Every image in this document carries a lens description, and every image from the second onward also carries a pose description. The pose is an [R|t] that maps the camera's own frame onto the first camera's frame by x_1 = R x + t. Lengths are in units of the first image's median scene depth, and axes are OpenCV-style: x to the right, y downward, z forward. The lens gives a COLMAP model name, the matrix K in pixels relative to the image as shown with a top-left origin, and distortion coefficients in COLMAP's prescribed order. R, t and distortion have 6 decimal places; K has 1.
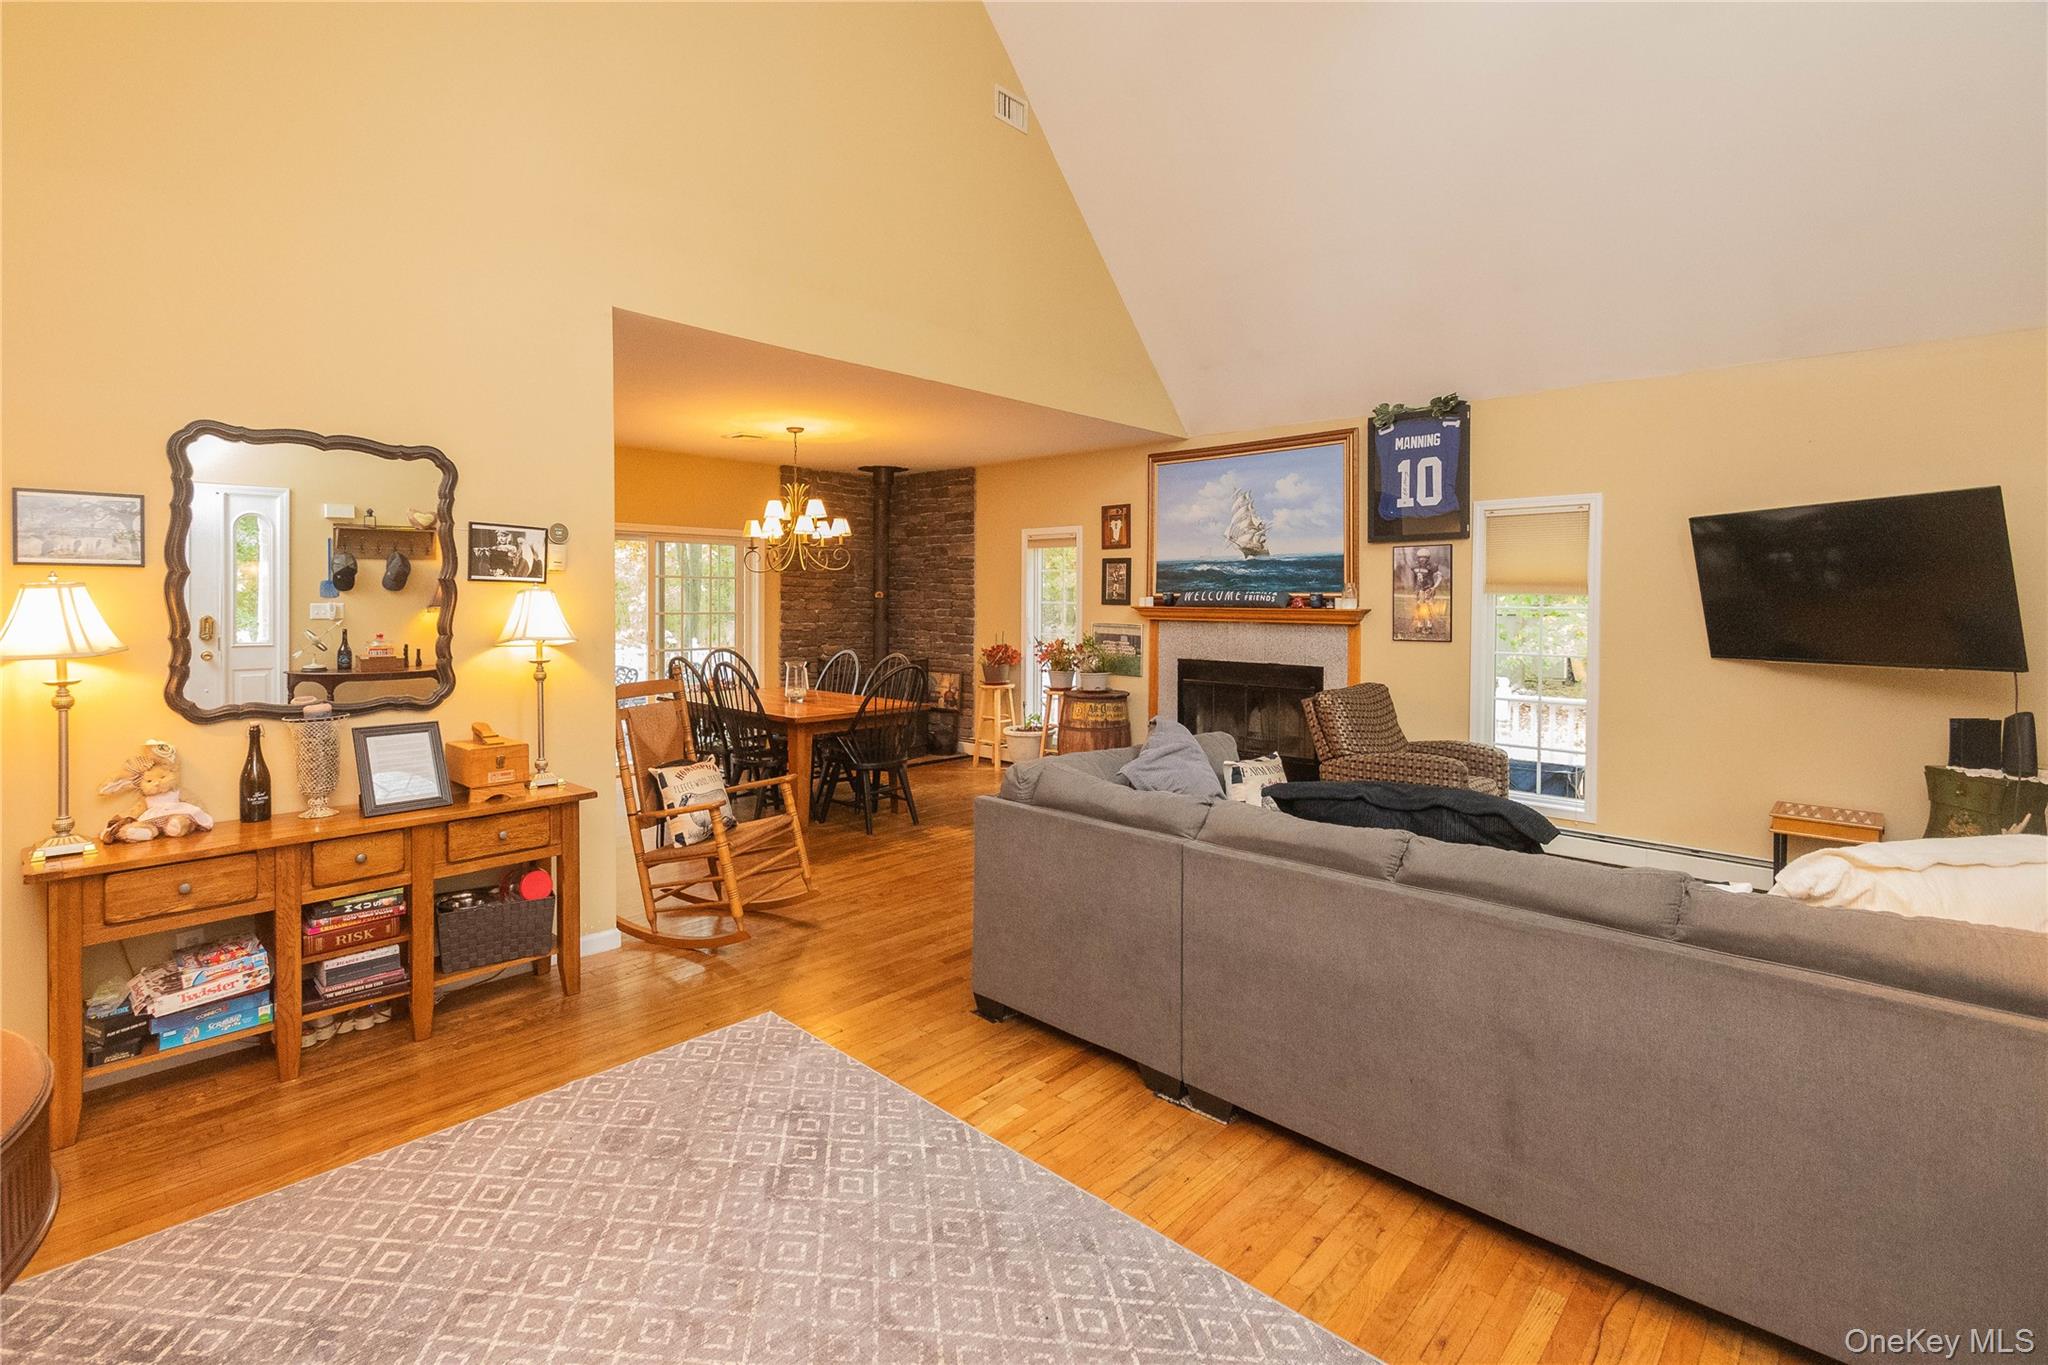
lens RADIAL K [[935.4, 0, 982.0], [0, 935.4, 611.2], [0, 0, 1]] dist [0.000014, -0.000301]
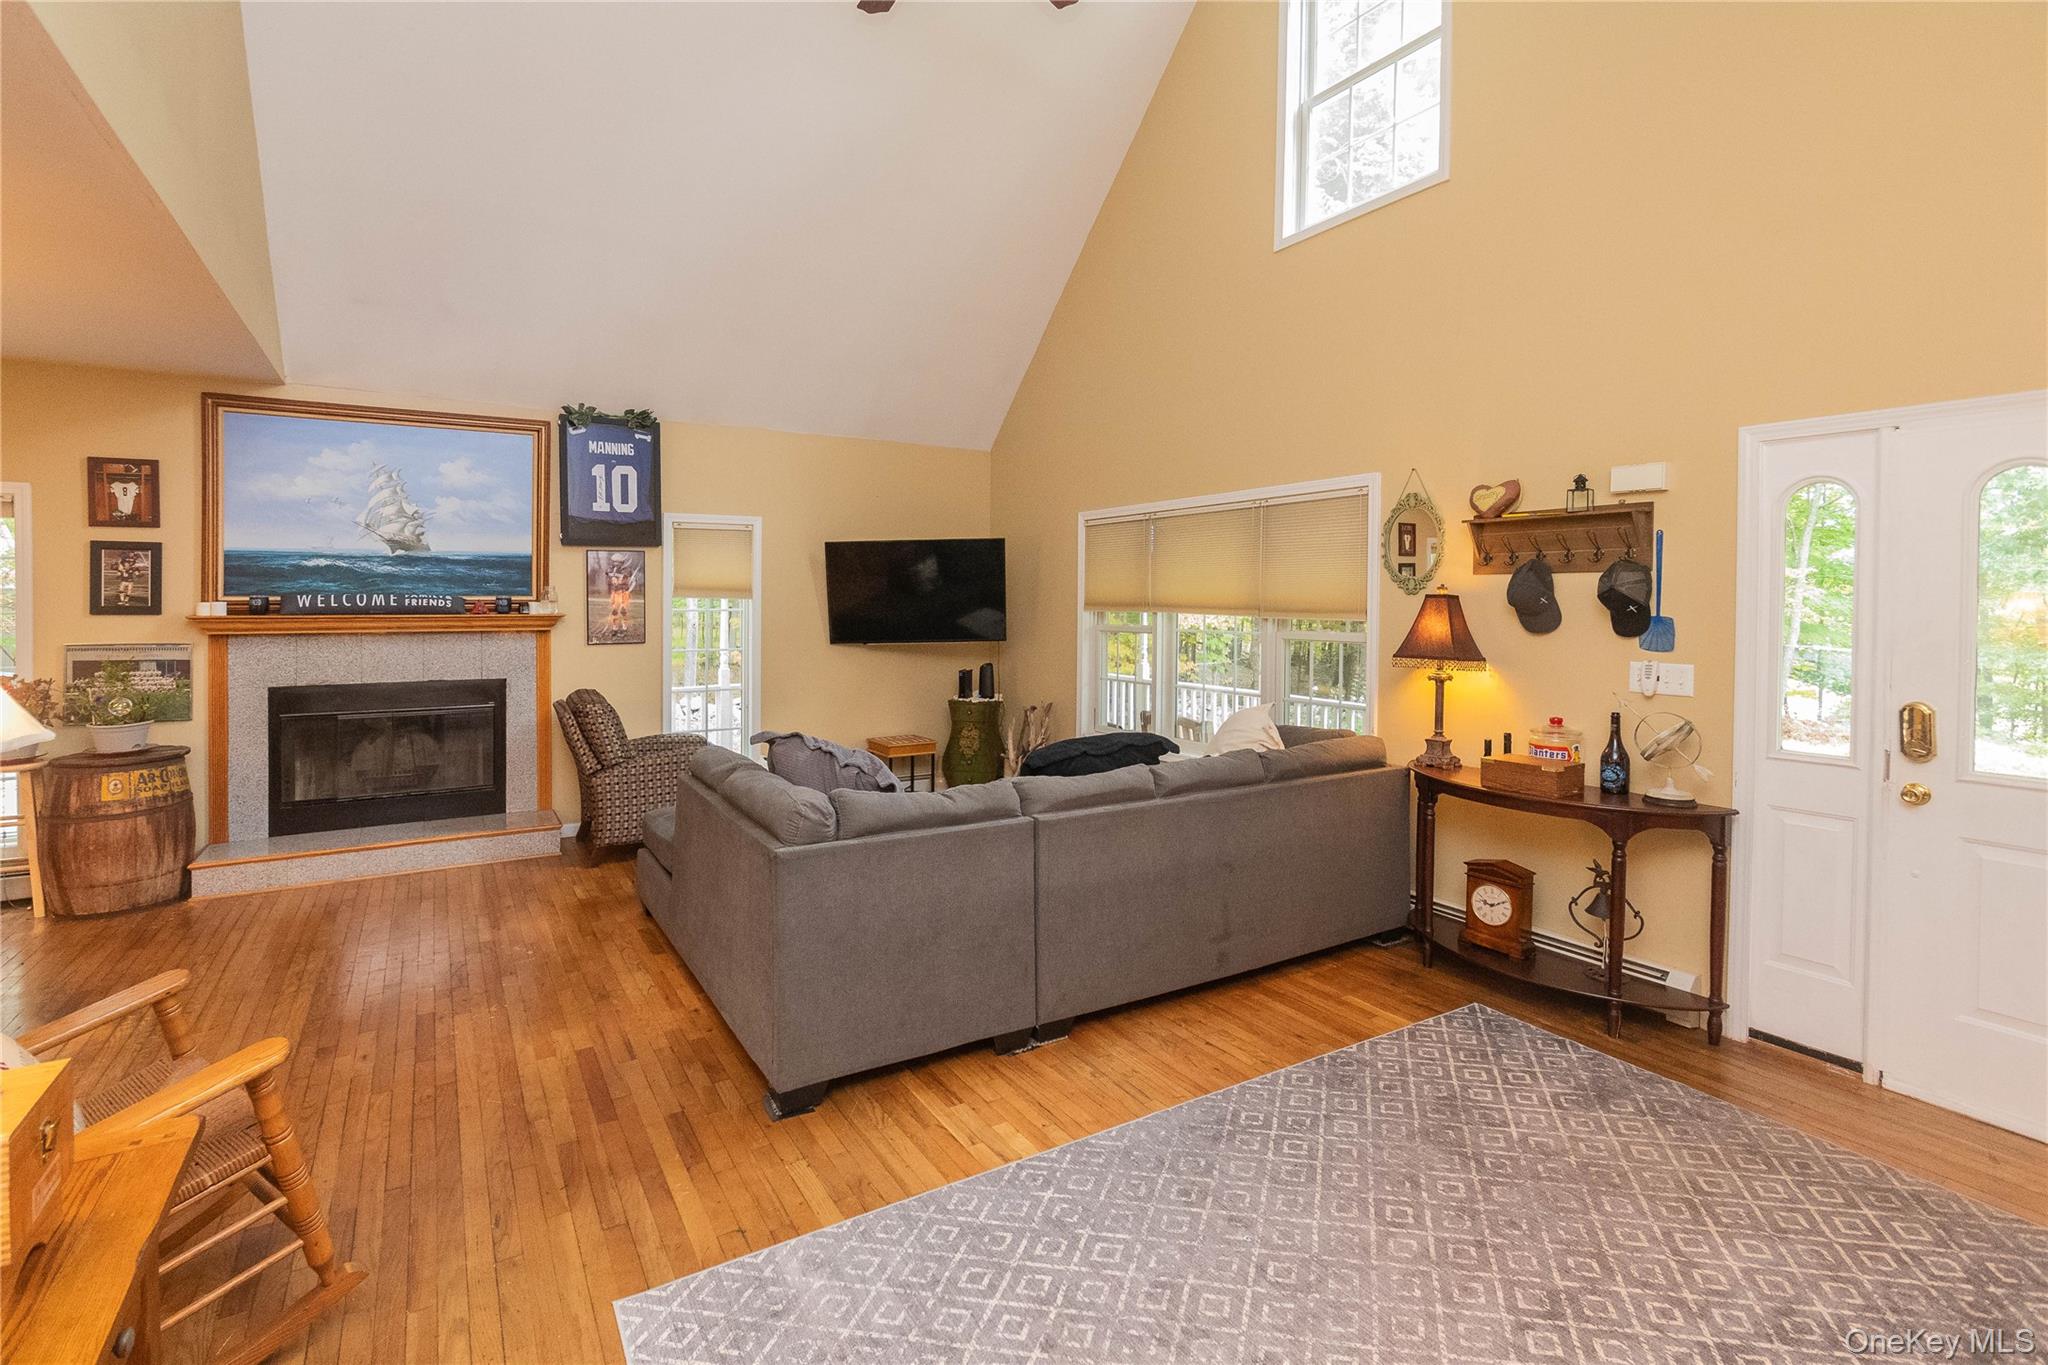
lens RADIAL K [[935.4, 0, 982.0], [0, 935.4, 611.2], [0, 0, 1]] dist [0.000014, -0.000301]
pose [[0.267867, -0.012734, 0.963372, -0.363887], [0.016443, 0.999827, 0.008644, -0.005528], [-0.963316, 0.013525, 0.268030, 0.304696]]
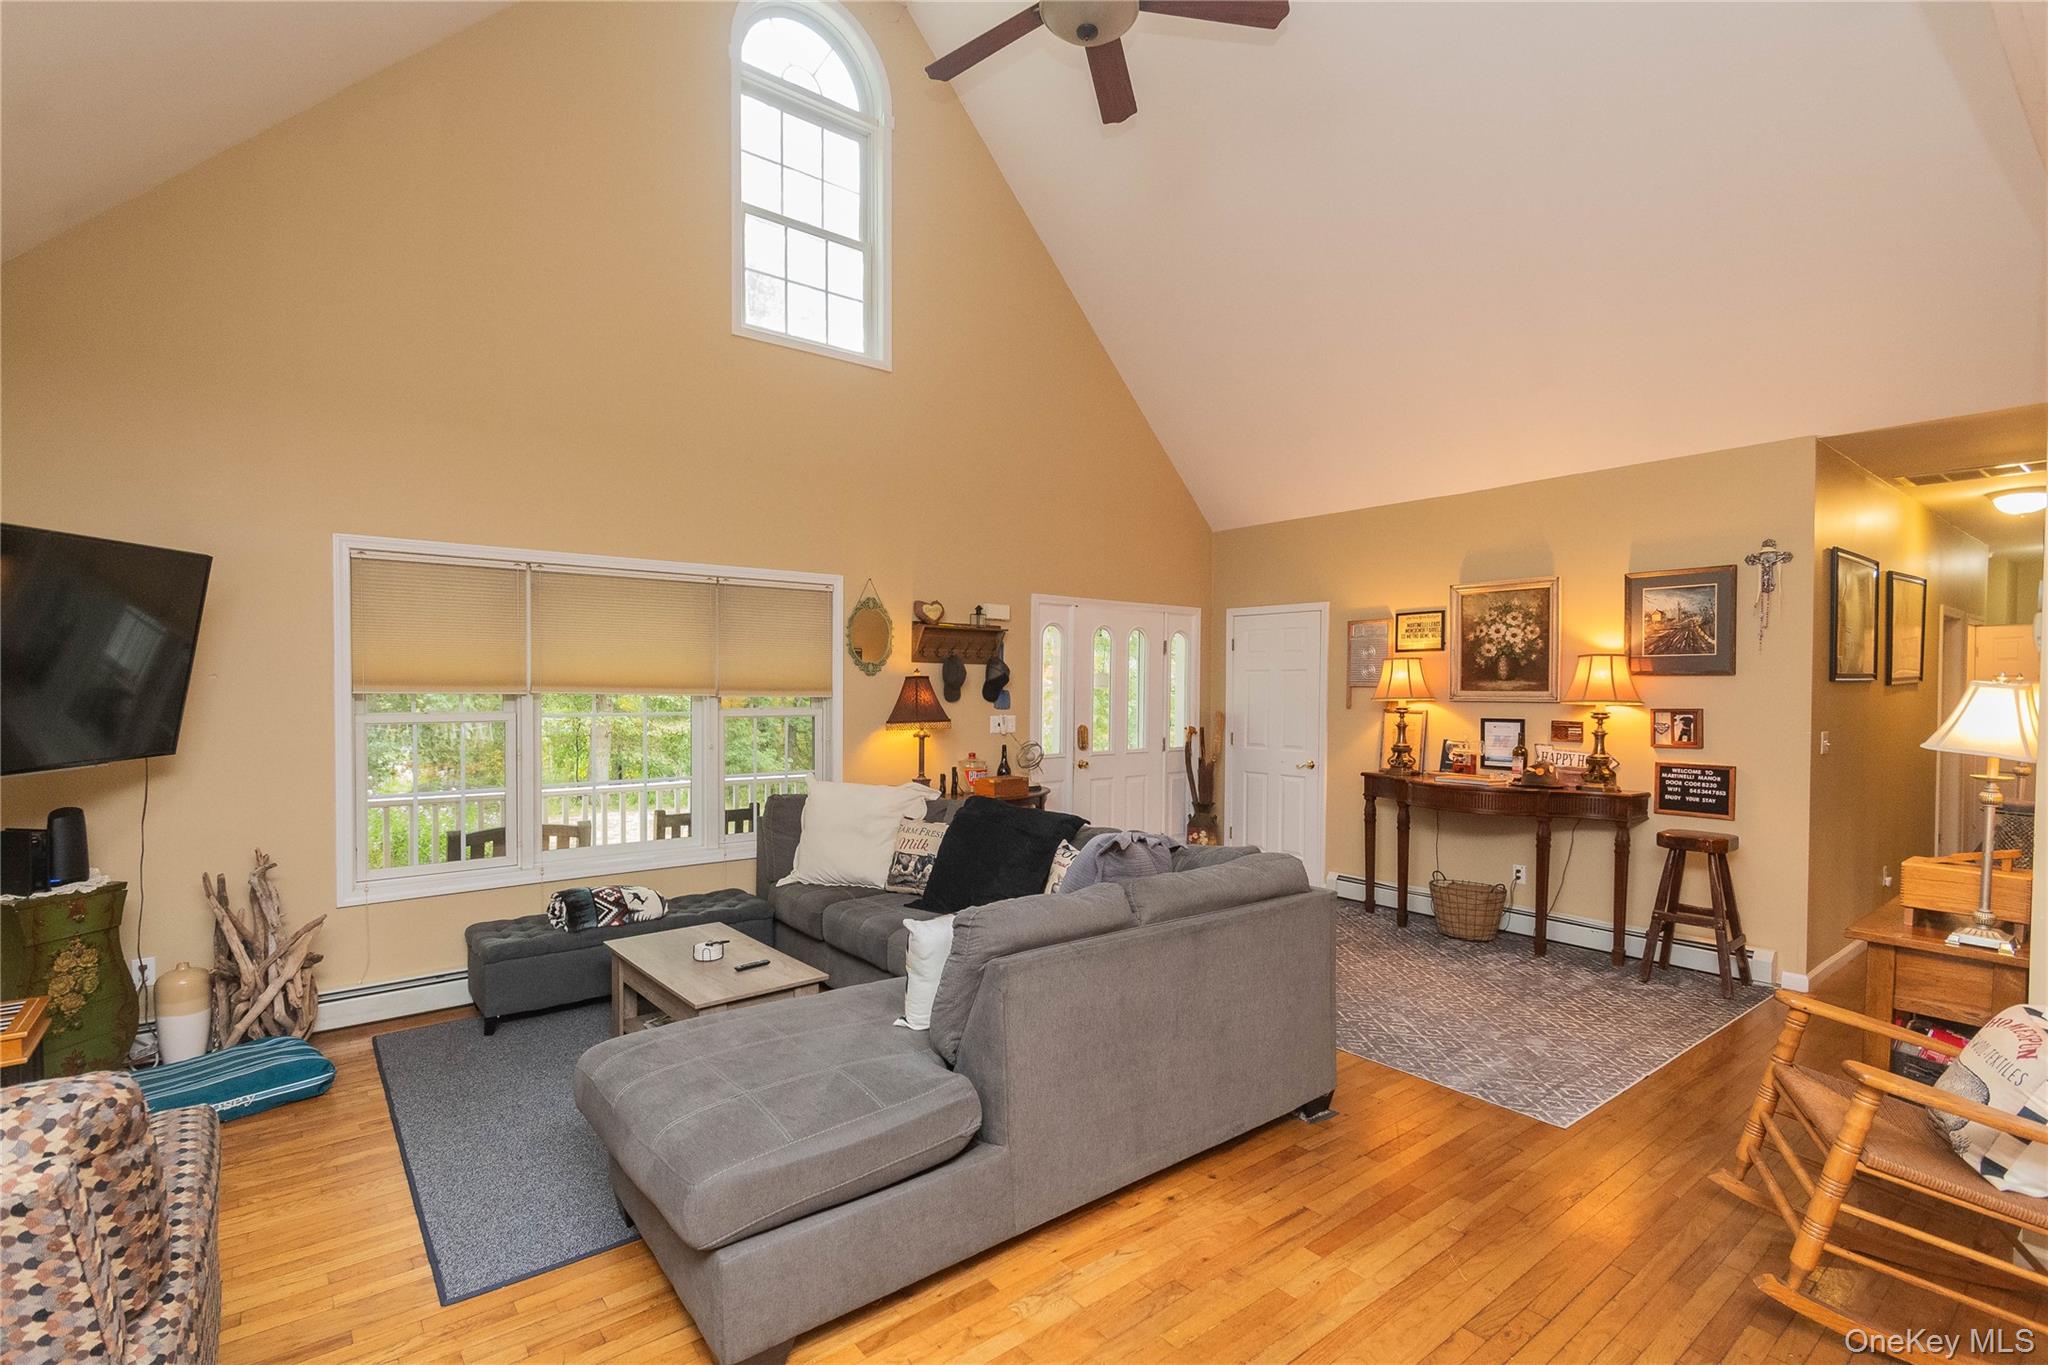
lens RADIAL K [[920.4, 0, 1012.9], [0, 920.4, 687.0], [0, 0, 1]] dist [0.030639, -0.000011]
pose [[-0.989452, -0.005376, 0.144763, 0.076037], [-0.002241, 0.999760, 0.021812, -0.014611], [-0.144845, 0.021258, -0.989226, 0.969728]]
